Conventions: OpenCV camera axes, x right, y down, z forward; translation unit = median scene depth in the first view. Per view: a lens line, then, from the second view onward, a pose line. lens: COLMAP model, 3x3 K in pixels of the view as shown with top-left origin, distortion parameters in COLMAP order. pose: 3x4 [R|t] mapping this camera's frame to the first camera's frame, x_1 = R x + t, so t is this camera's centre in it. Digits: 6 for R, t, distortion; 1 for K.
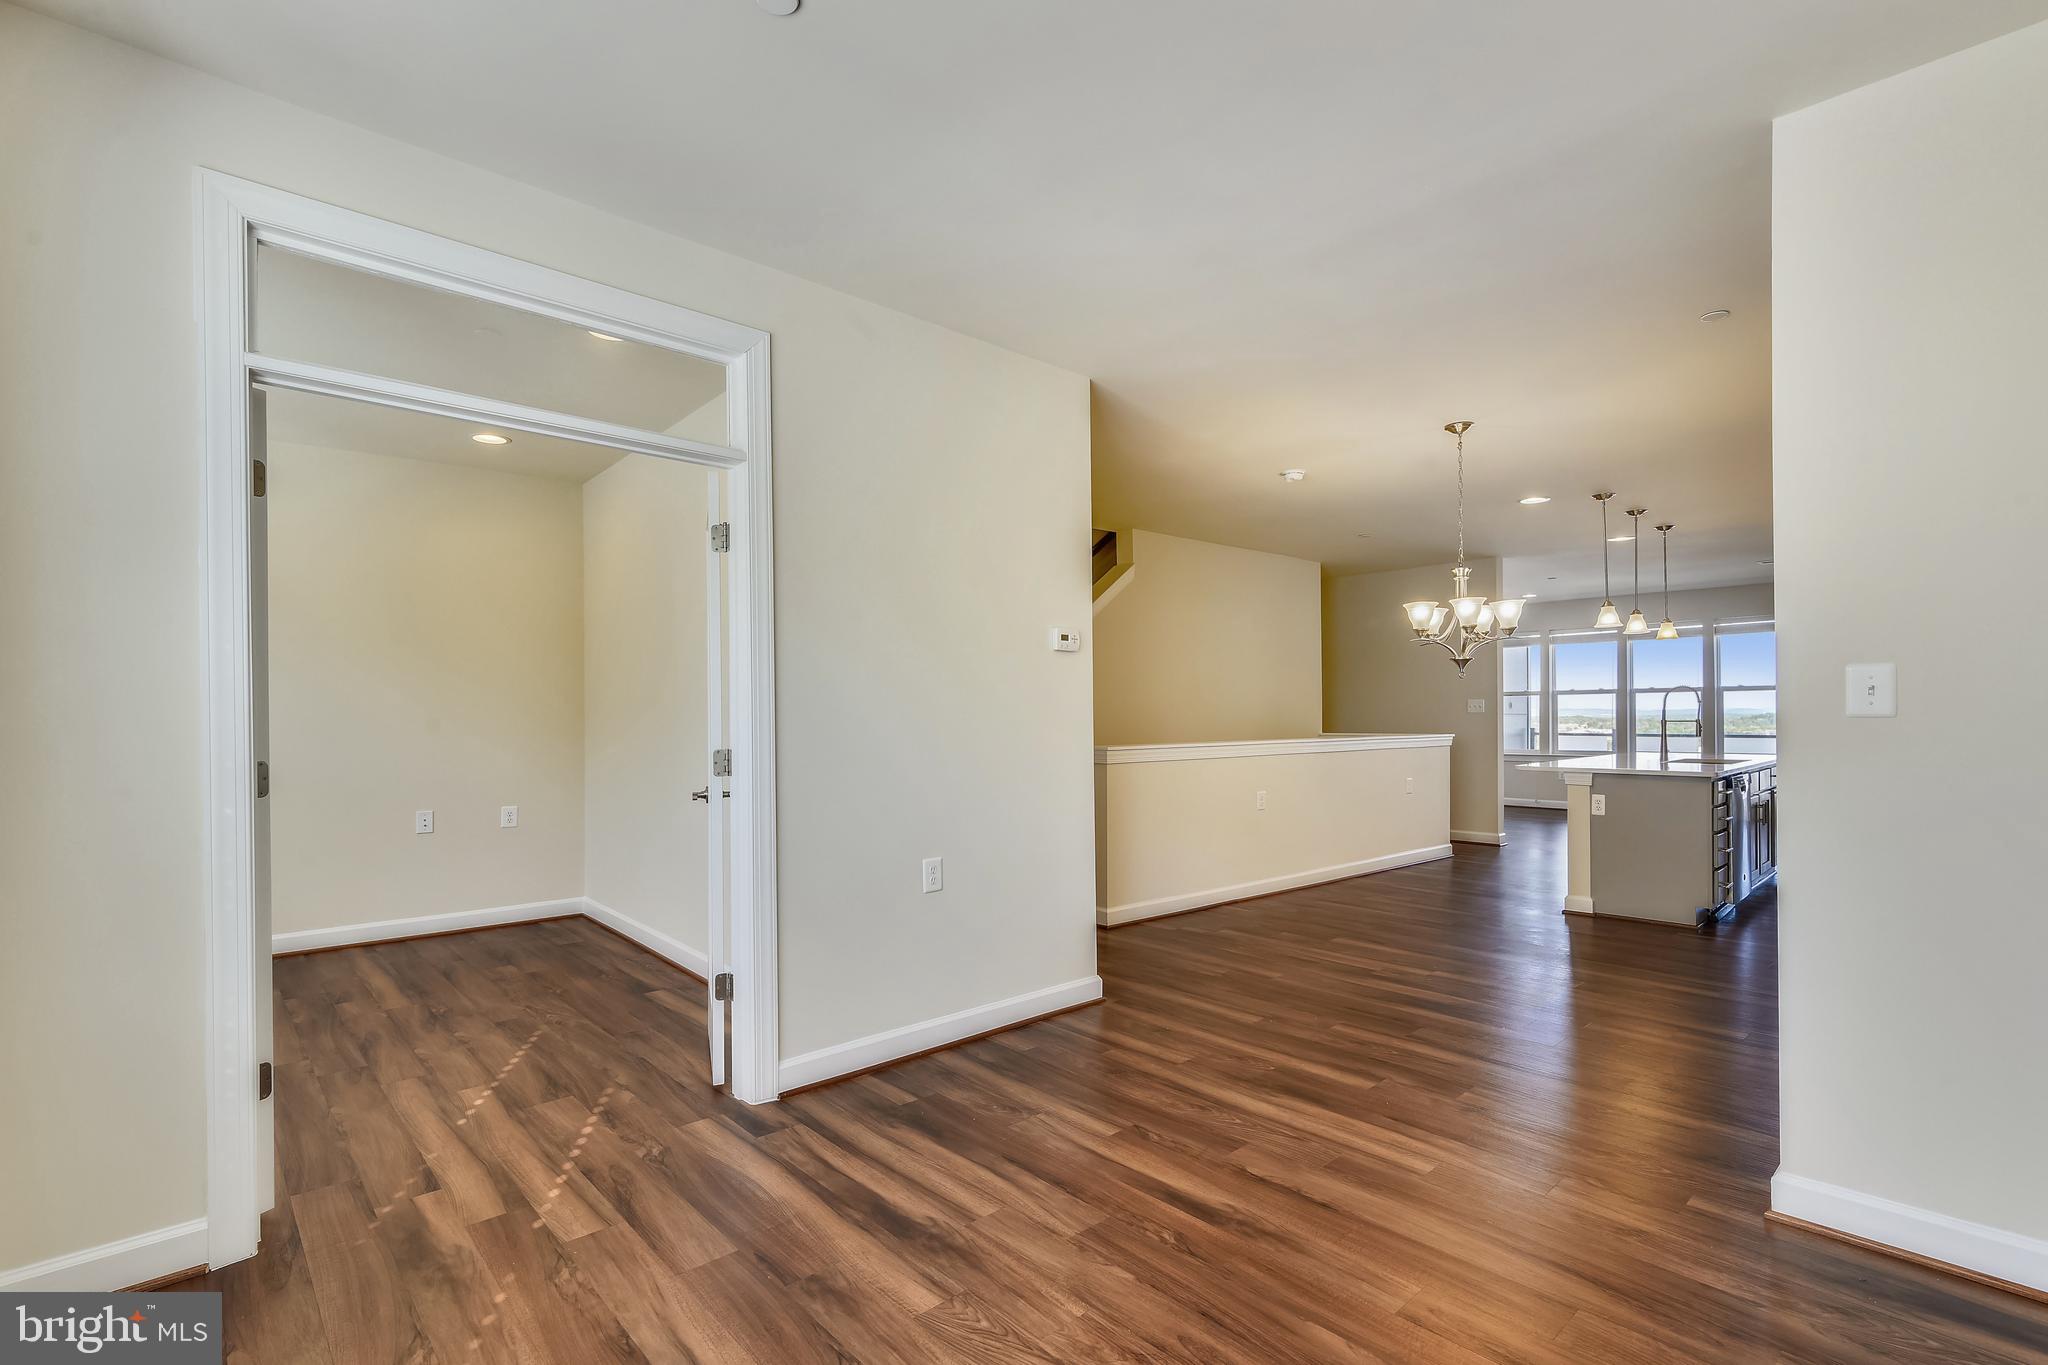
lens RADIAL K [[953.3, 0, 1035.0], [0, 953.3, 716.8], [0, 0, 1]] dist [-0.003789, 0.001289]
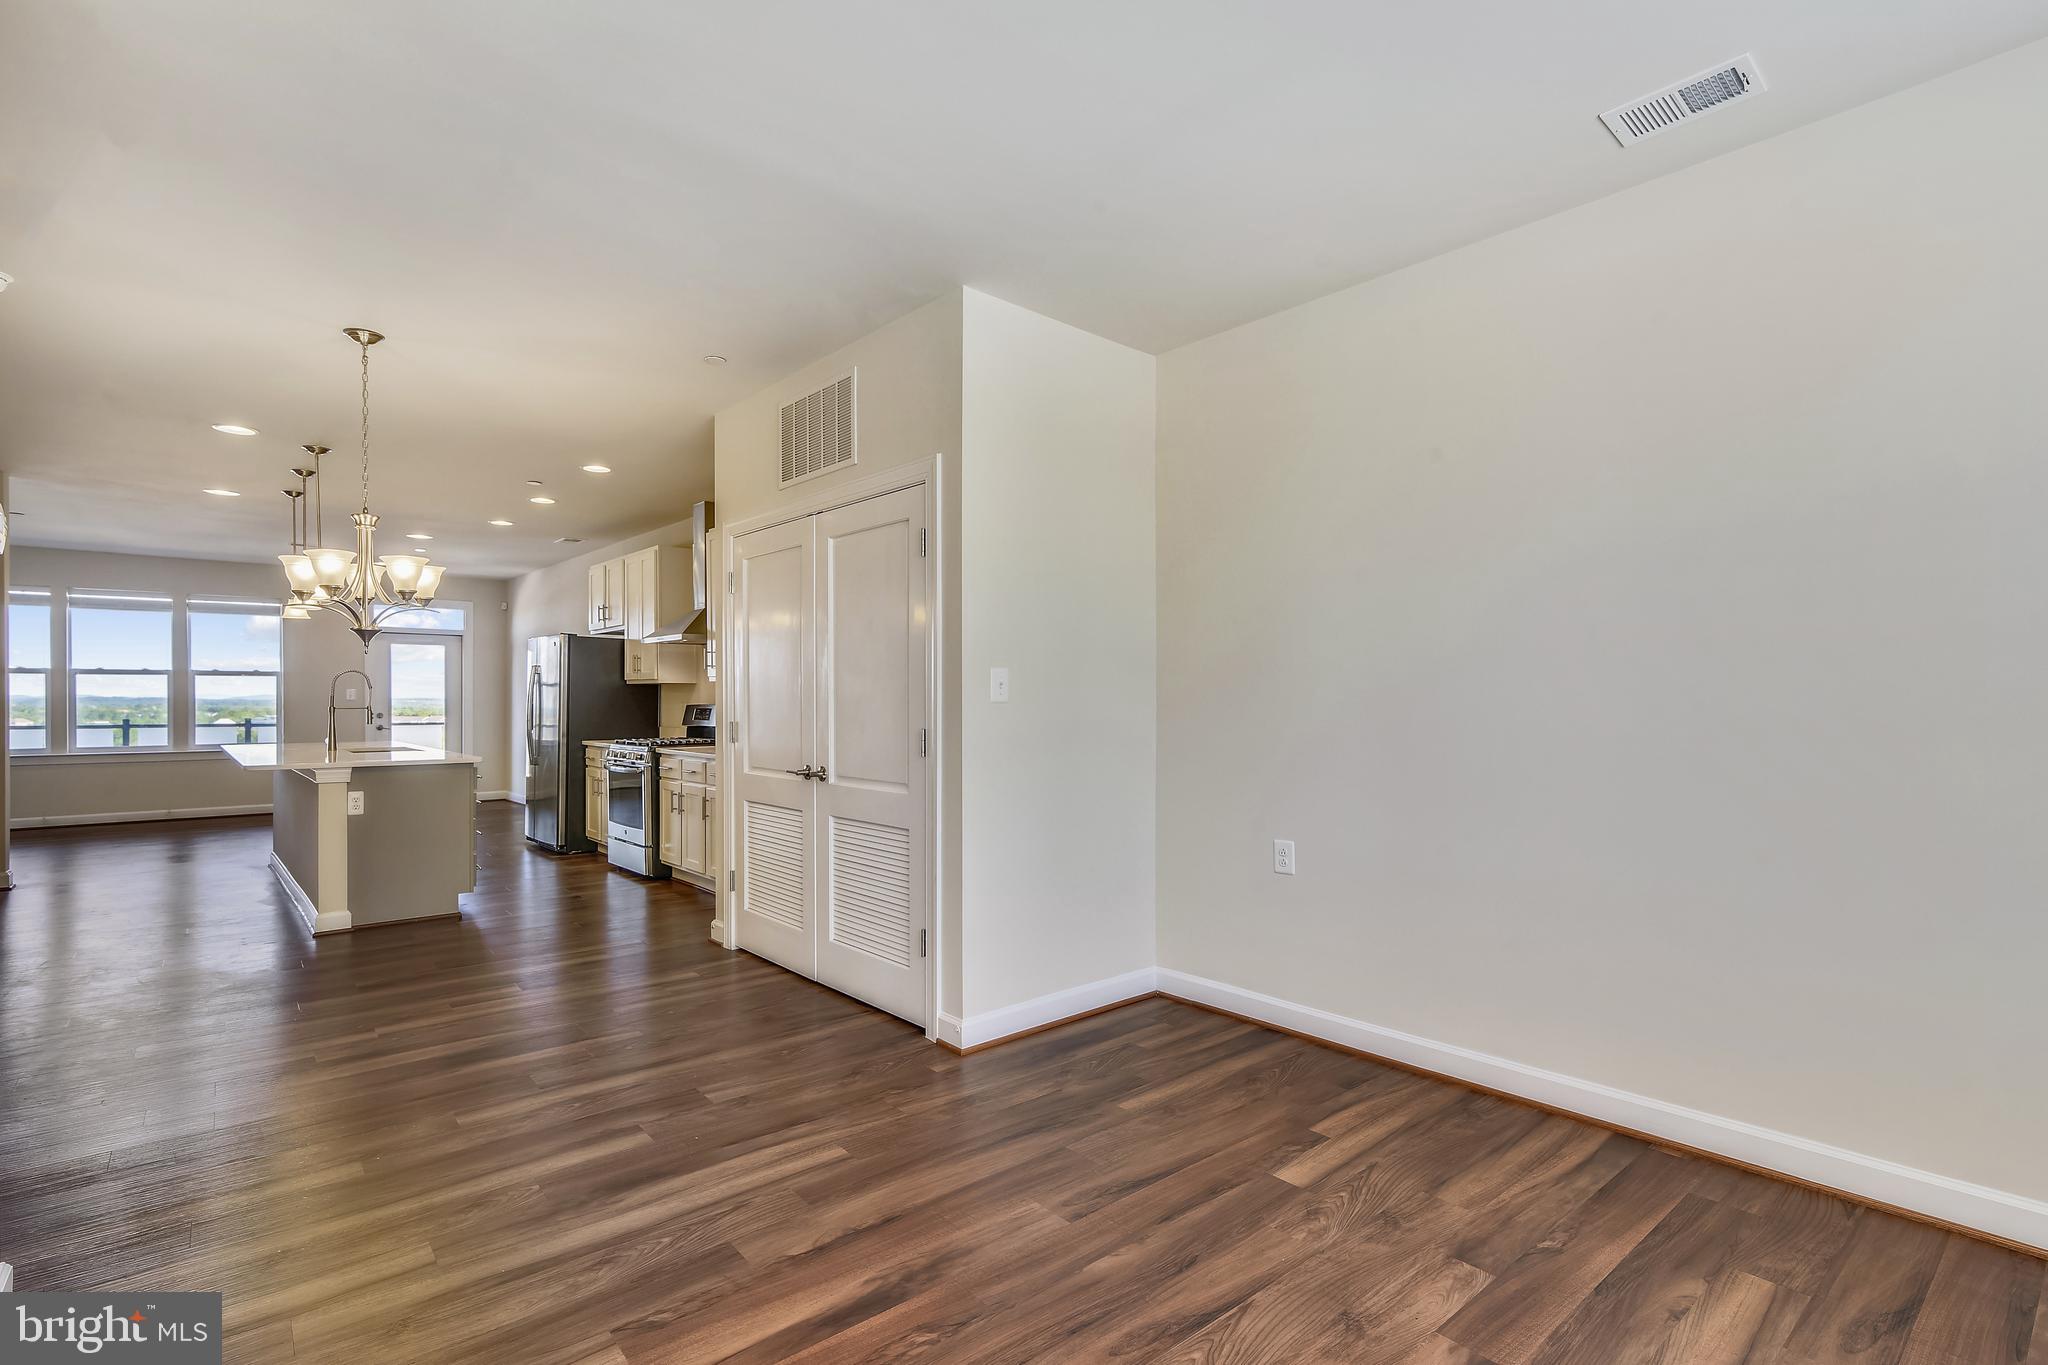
lens RADIAL K [[953.3, 0, 1021.8], [0, 953.3, 710.7], [0, 0, 1]] dist [-0.003789, 0.001289]
pose [[0.045312, -0.006626, 0.998951, -0.481444], [0.000098, 0.999978, 0.006629, 0.001812], [-0.998973, -0.000202, 0.045312, 0.632683]]
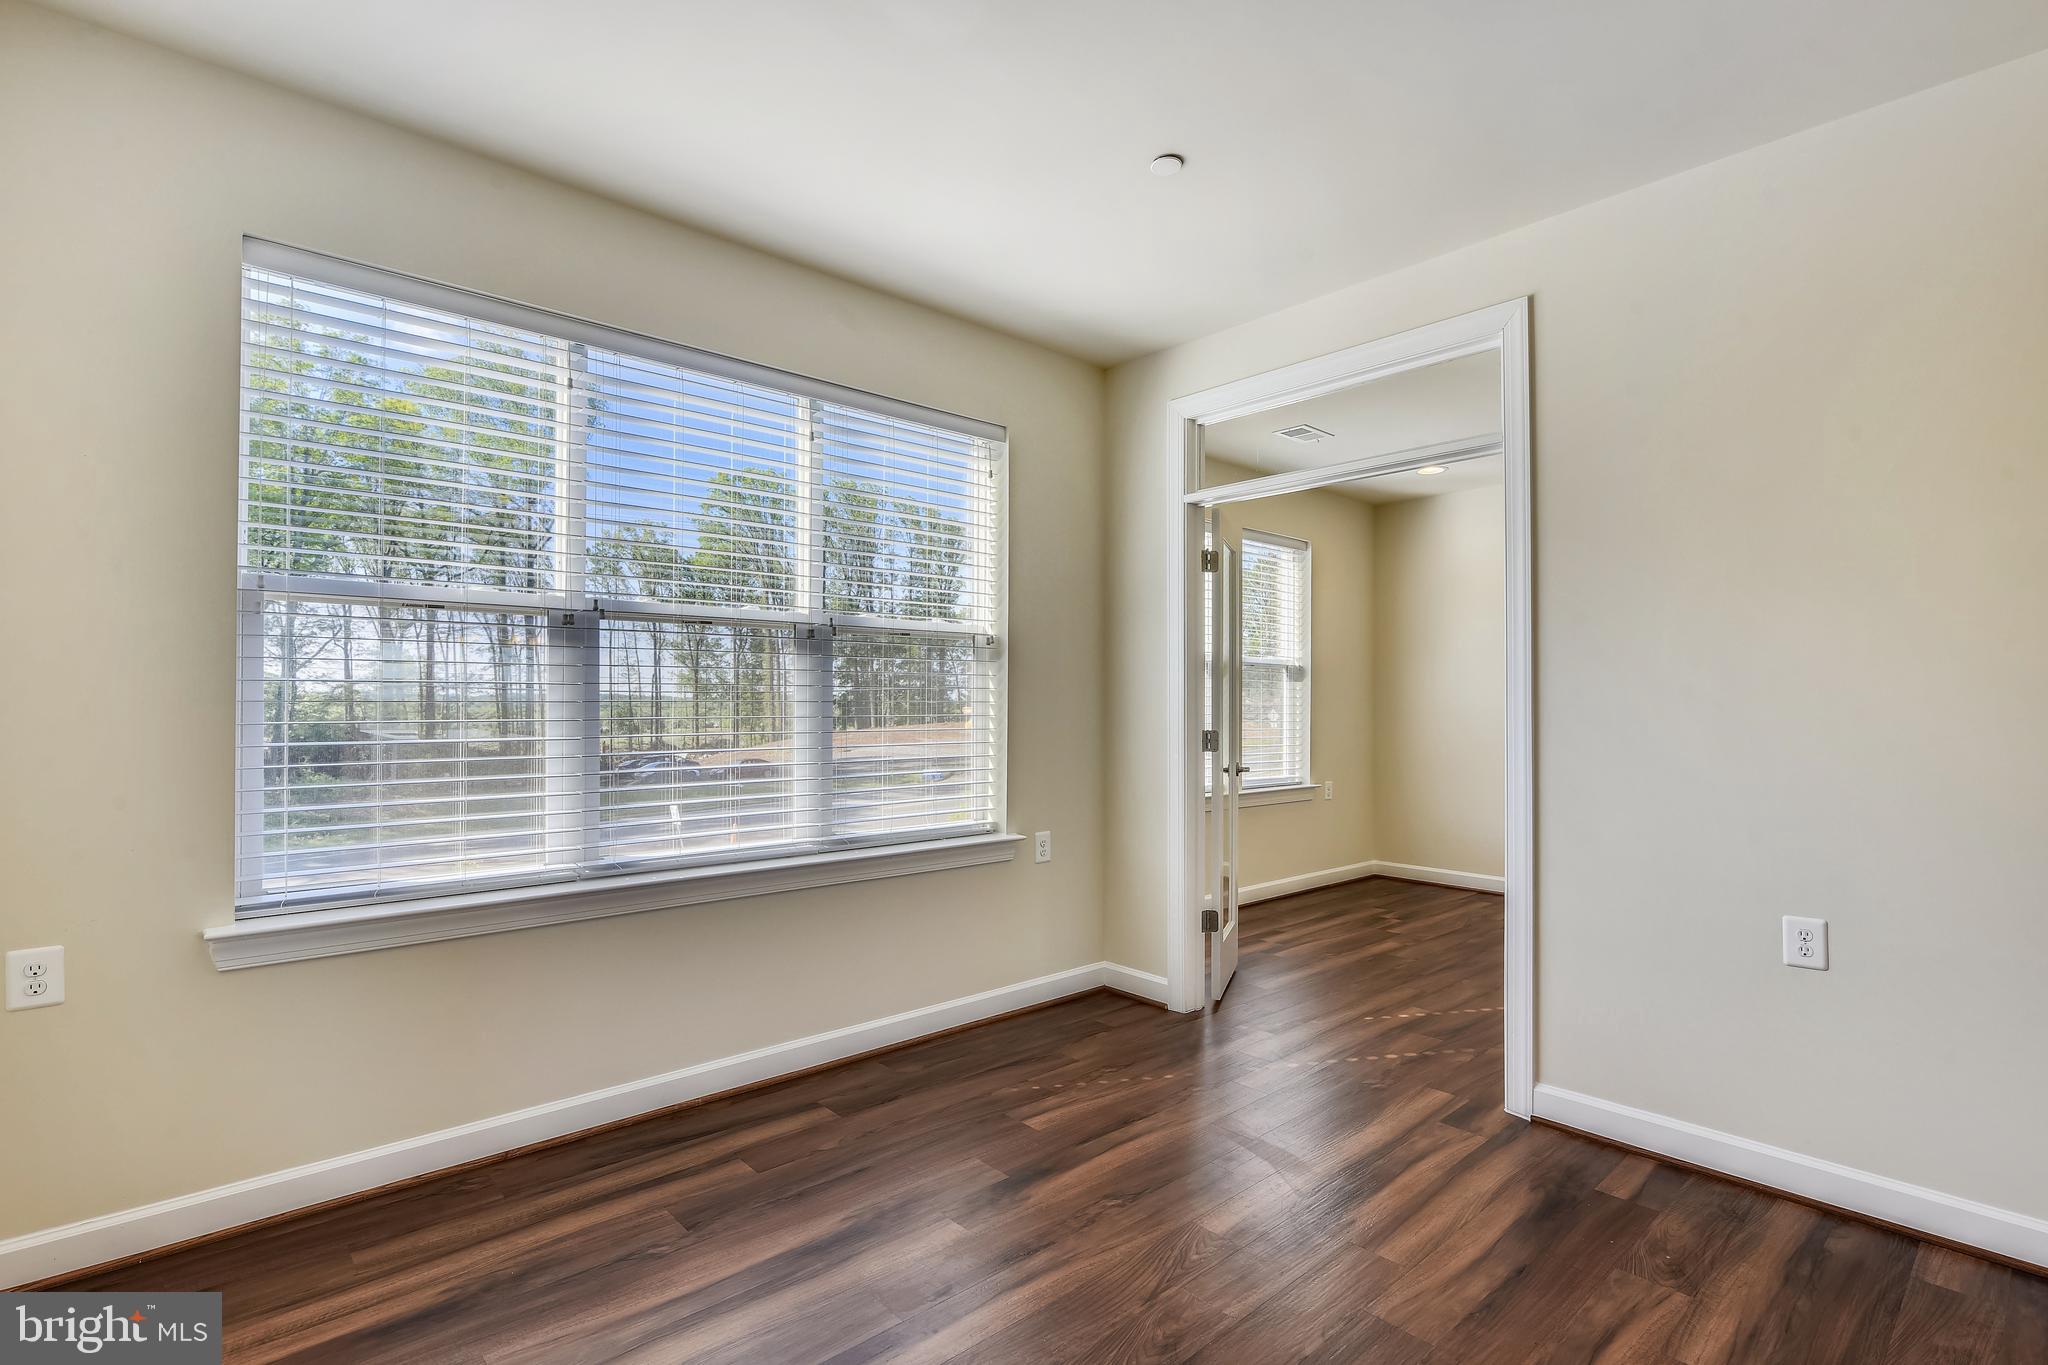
lens RADIAL K [[953.3, 0, 997.8], [0, 953.3, 700.1], [0, 0, 1]] dist [-0.003789, 0.001289]
pose [[-0.037014, -0.001997, -0.999313, 0.654057], [-0.004925, 0.999986, -0.001816, -0.002449], [0.999303, 0.004855, -0.037024, 0.499760]]
